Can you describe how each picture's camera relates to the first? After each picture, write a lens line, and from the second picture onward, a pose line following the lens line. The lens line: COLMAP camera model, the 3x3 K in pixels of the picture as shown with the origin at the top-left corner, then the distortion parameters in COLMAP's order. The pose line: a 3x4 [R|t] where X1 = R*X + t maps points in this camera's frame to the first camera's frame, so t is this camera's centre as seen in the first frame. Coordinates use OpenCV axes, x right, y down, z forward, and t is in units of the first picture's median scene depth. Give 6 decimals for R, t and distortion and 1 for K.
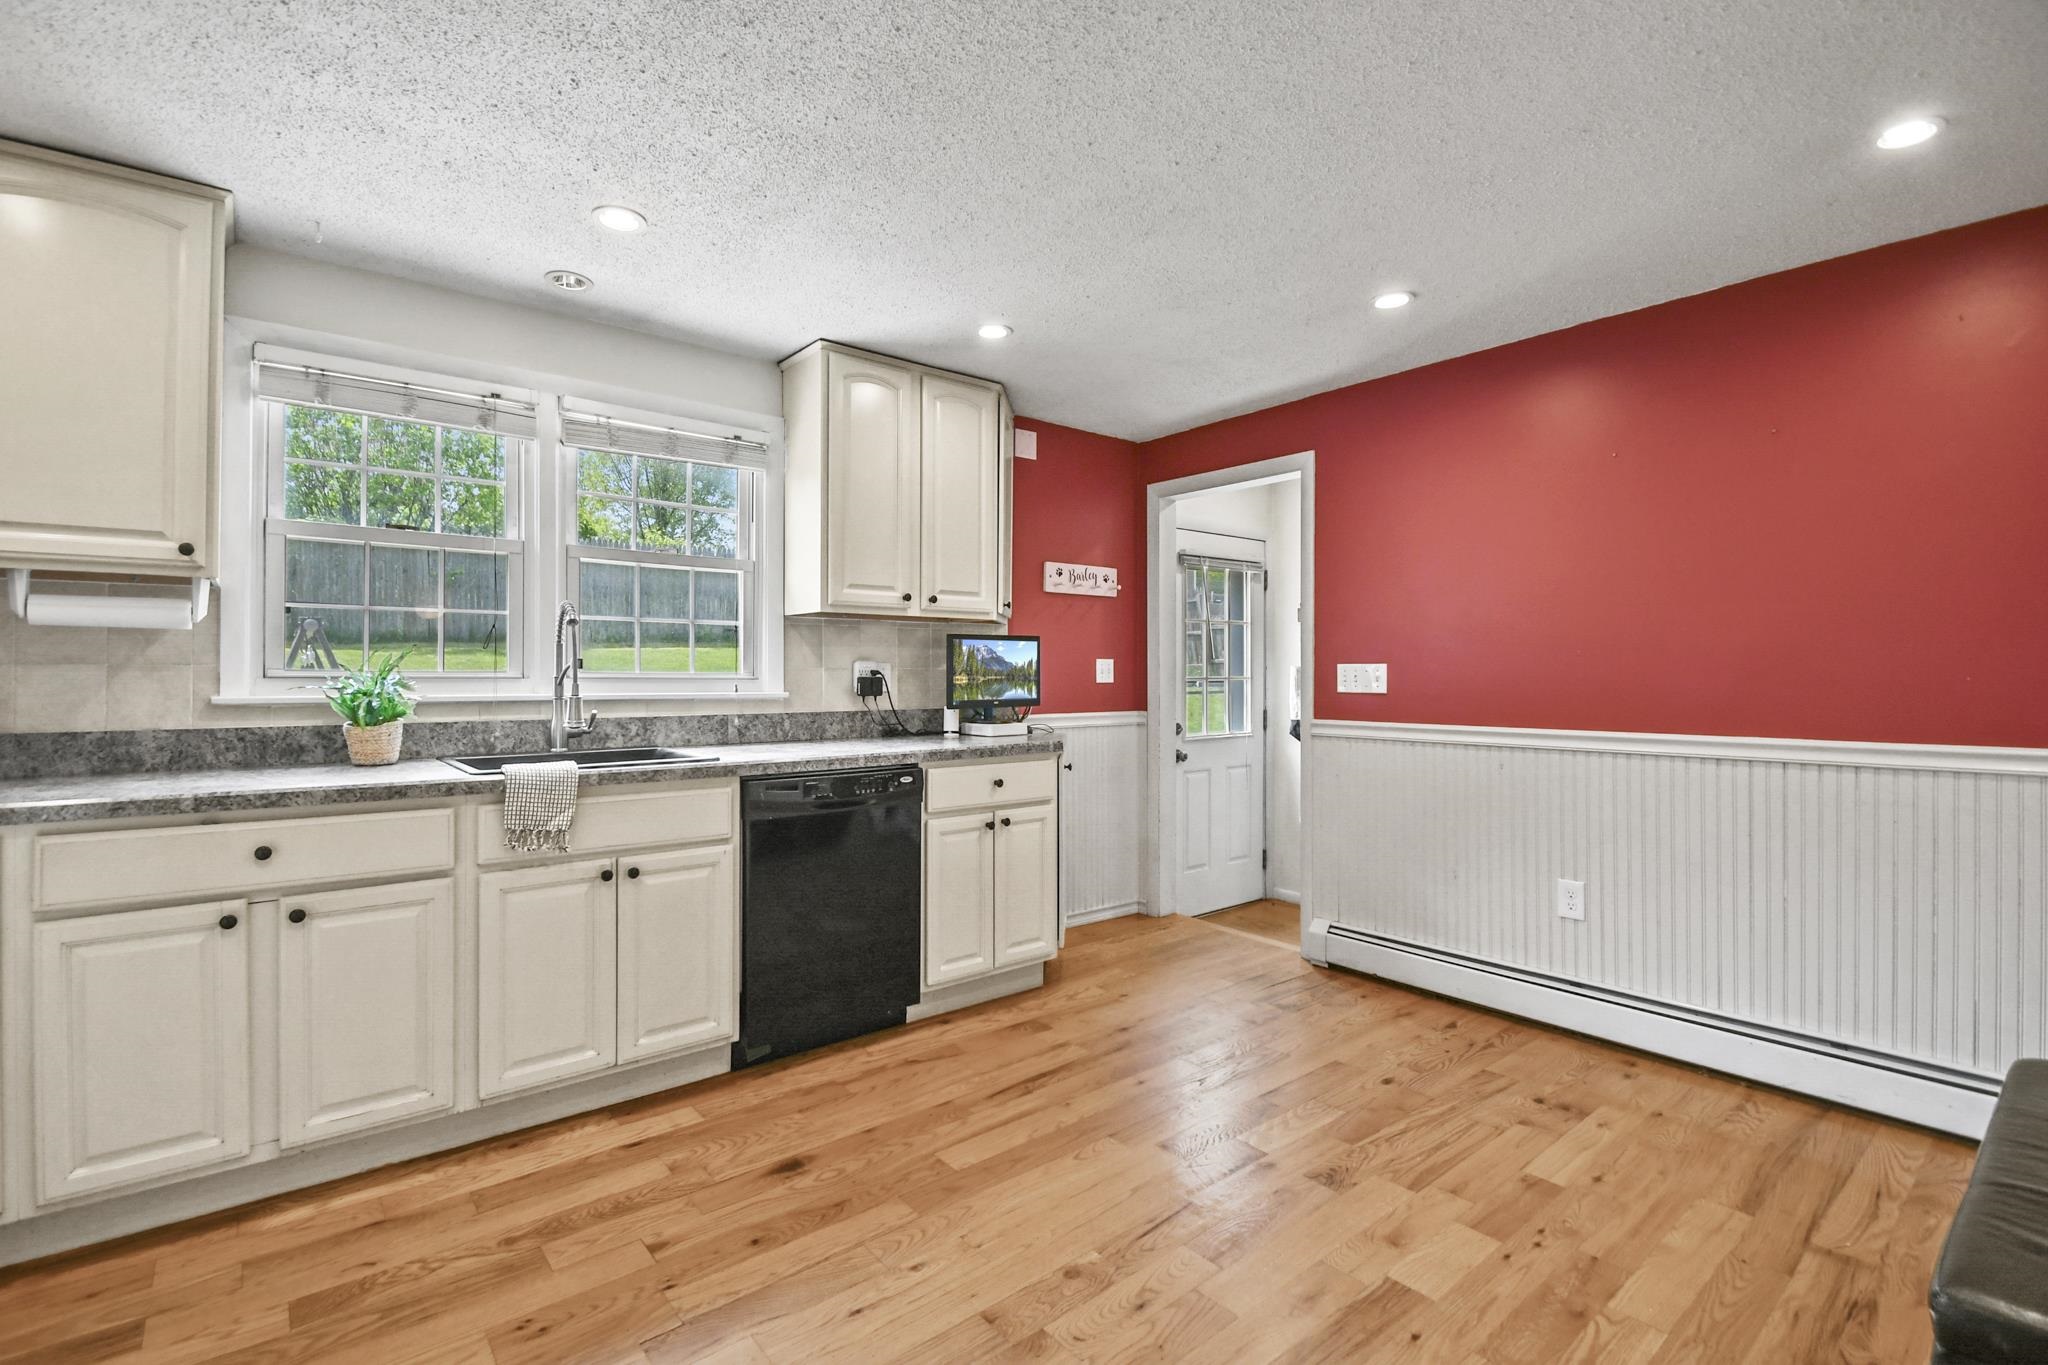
lens RADIAL K [[936.2, 0, 1018.9], [0, 936.2, 673.8], [0, 0, 1]] dist [0.027100, -0.028782]
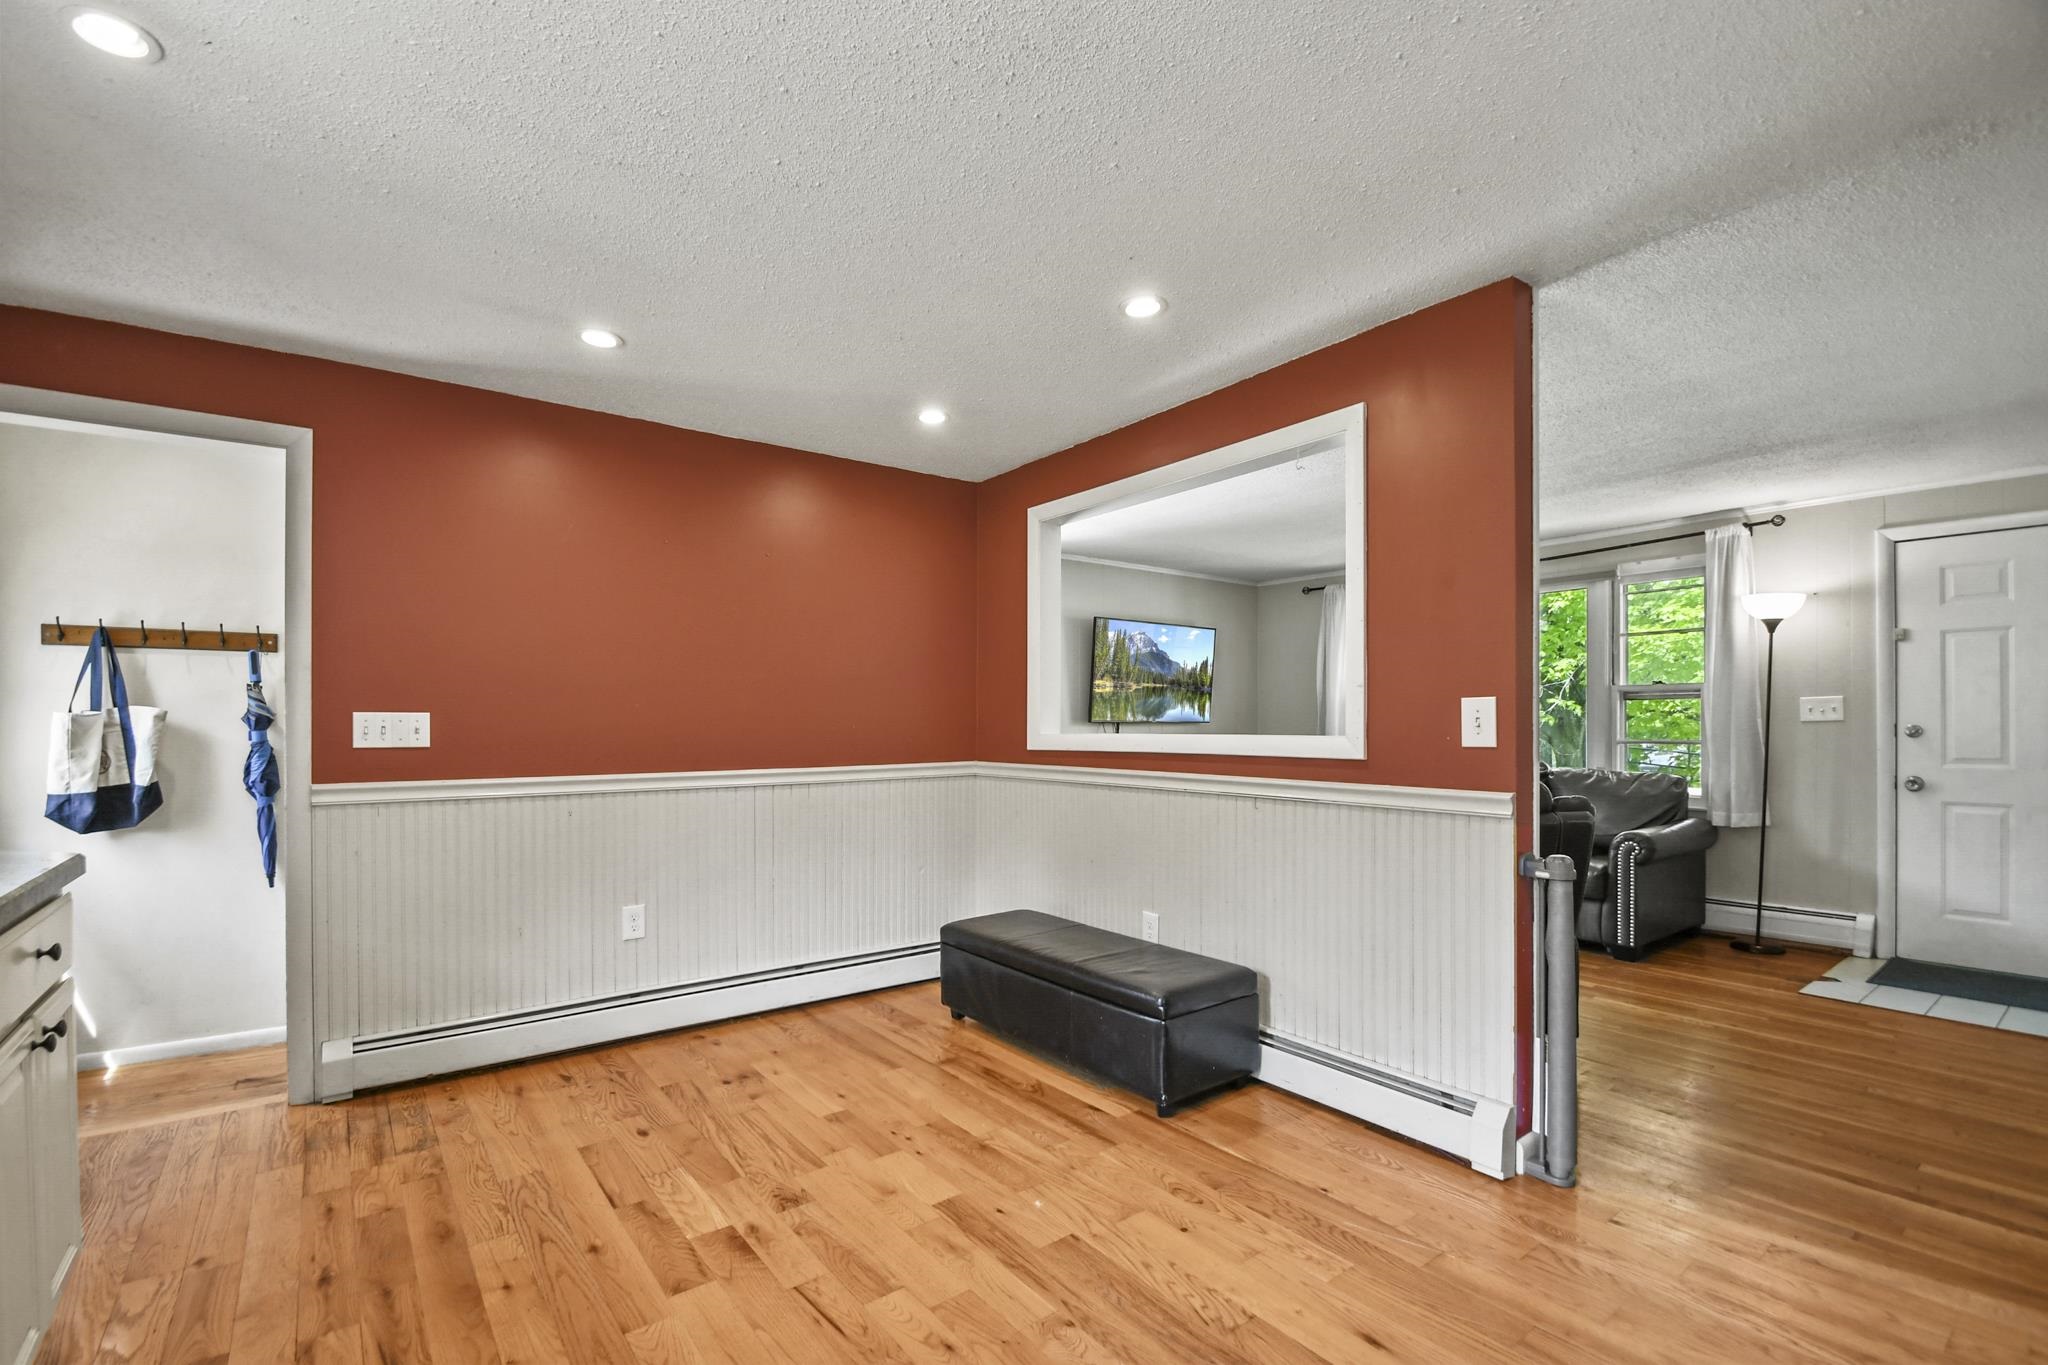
lens RADIAL K [[886.3, 0, 996.0], [0, 886.3, 721.9], [0, 0, 1]] dist [0.023977, -0.023017]
pose [[0.037856, 0.002160, 0.999281, -0.574020], [-0.003216, 0.999993, -0.002040, -0.003361], [-0.999278, -0.003136, 0.037863, 0.626412]]
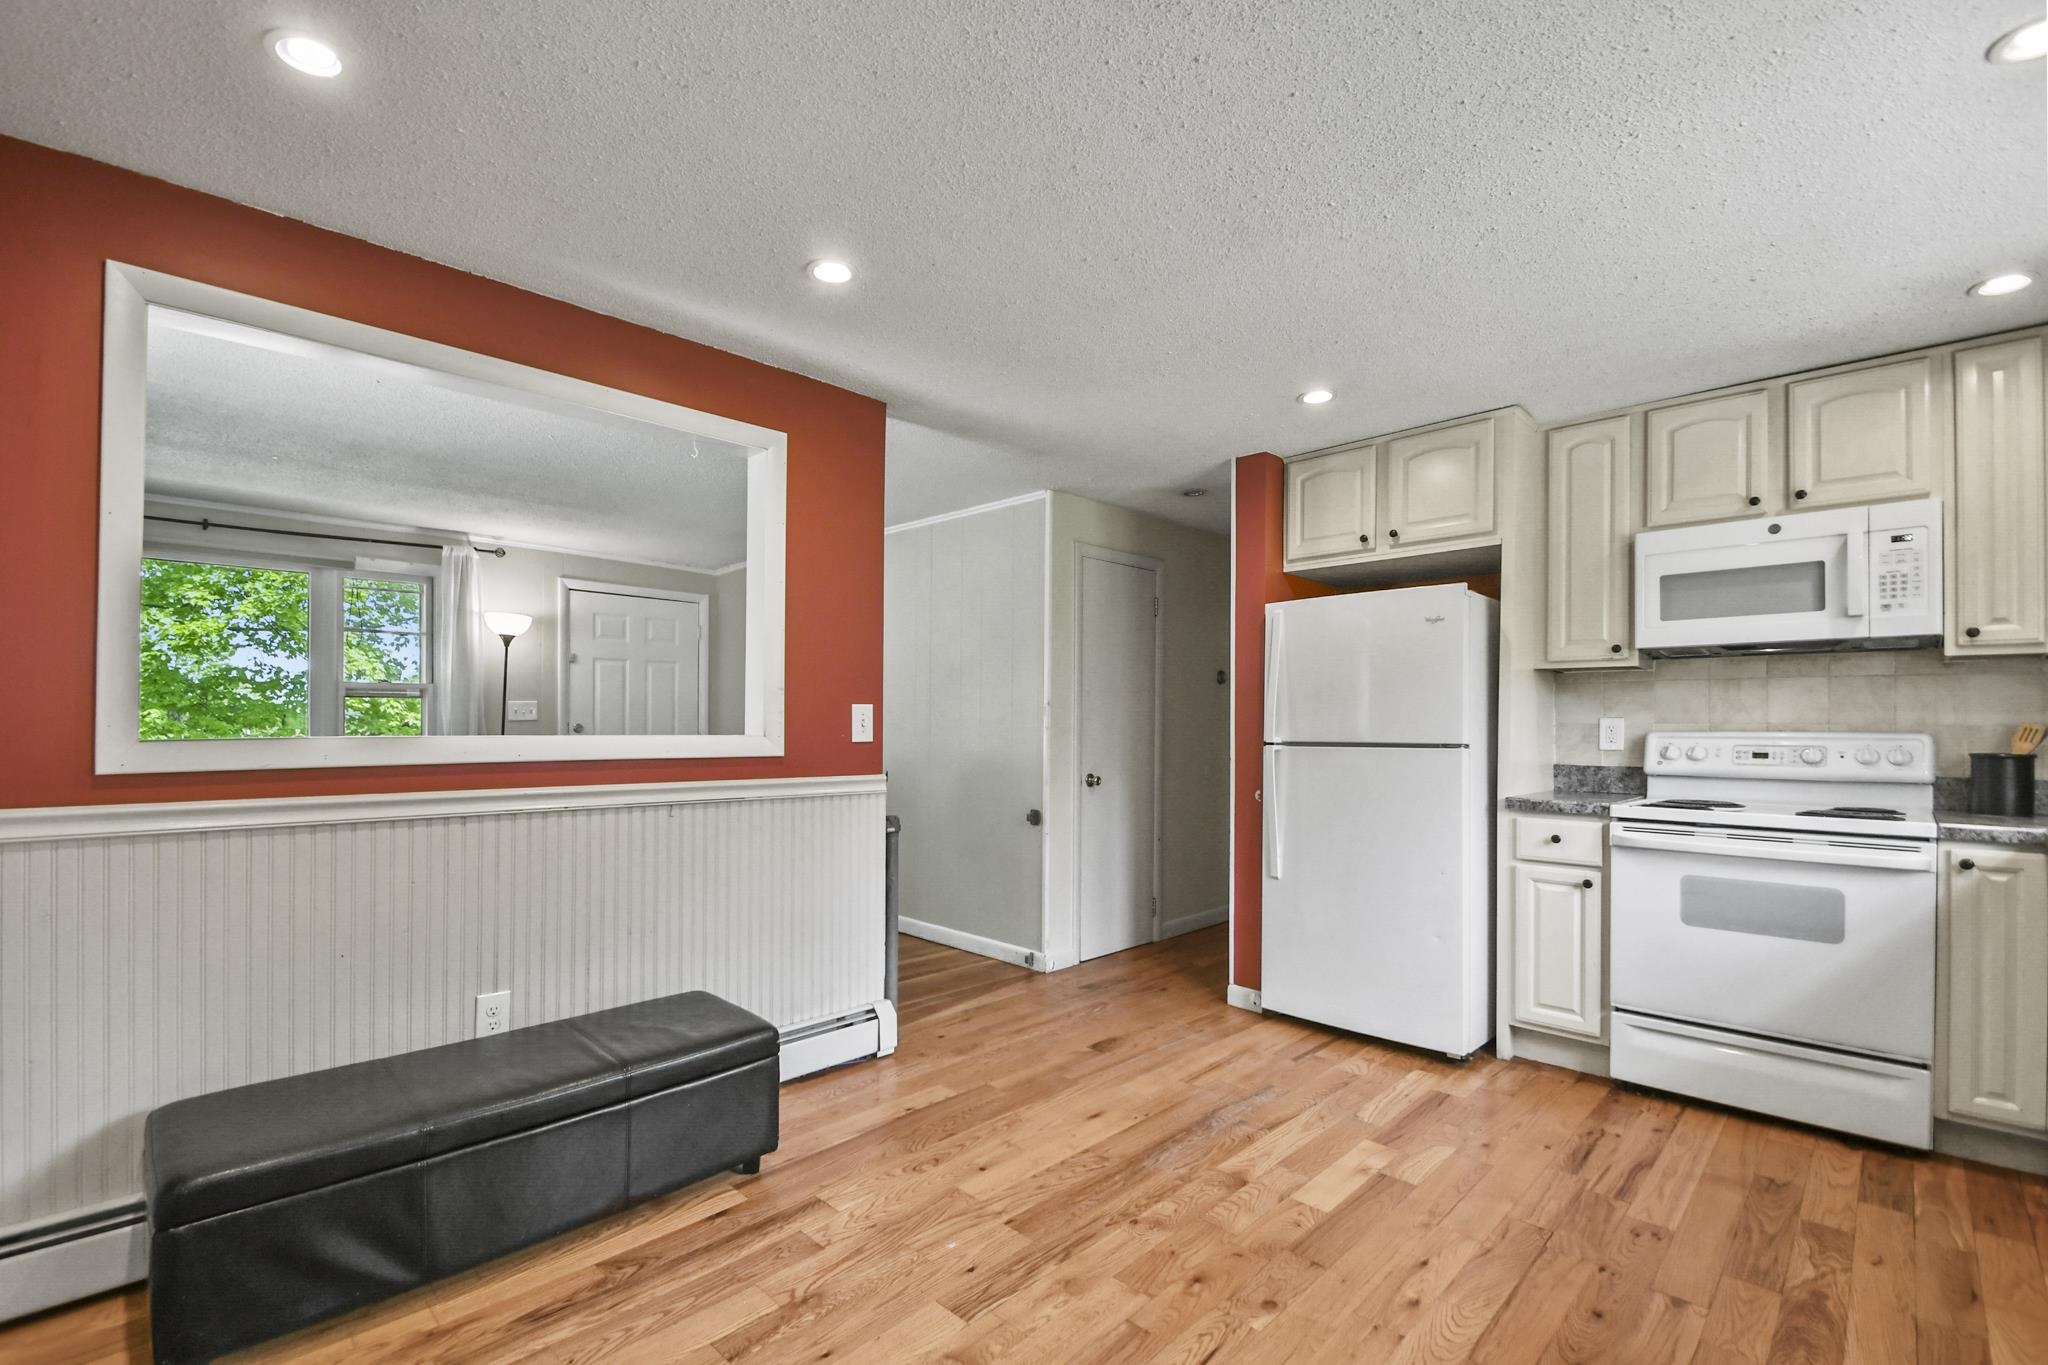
lens RADIAL K [[886.3, 0, 996.0], [0, 886.3, 721.9], [0, 0, 1]] dist [0.023977, -0.023017]
pose [[-0.995583, -0.007456, -0.093590, 0.328125], [-0.006726, 0.999944, -0.008111, 0.000395], [0.093645, -0.007446, -0.995578, 1.415102]]
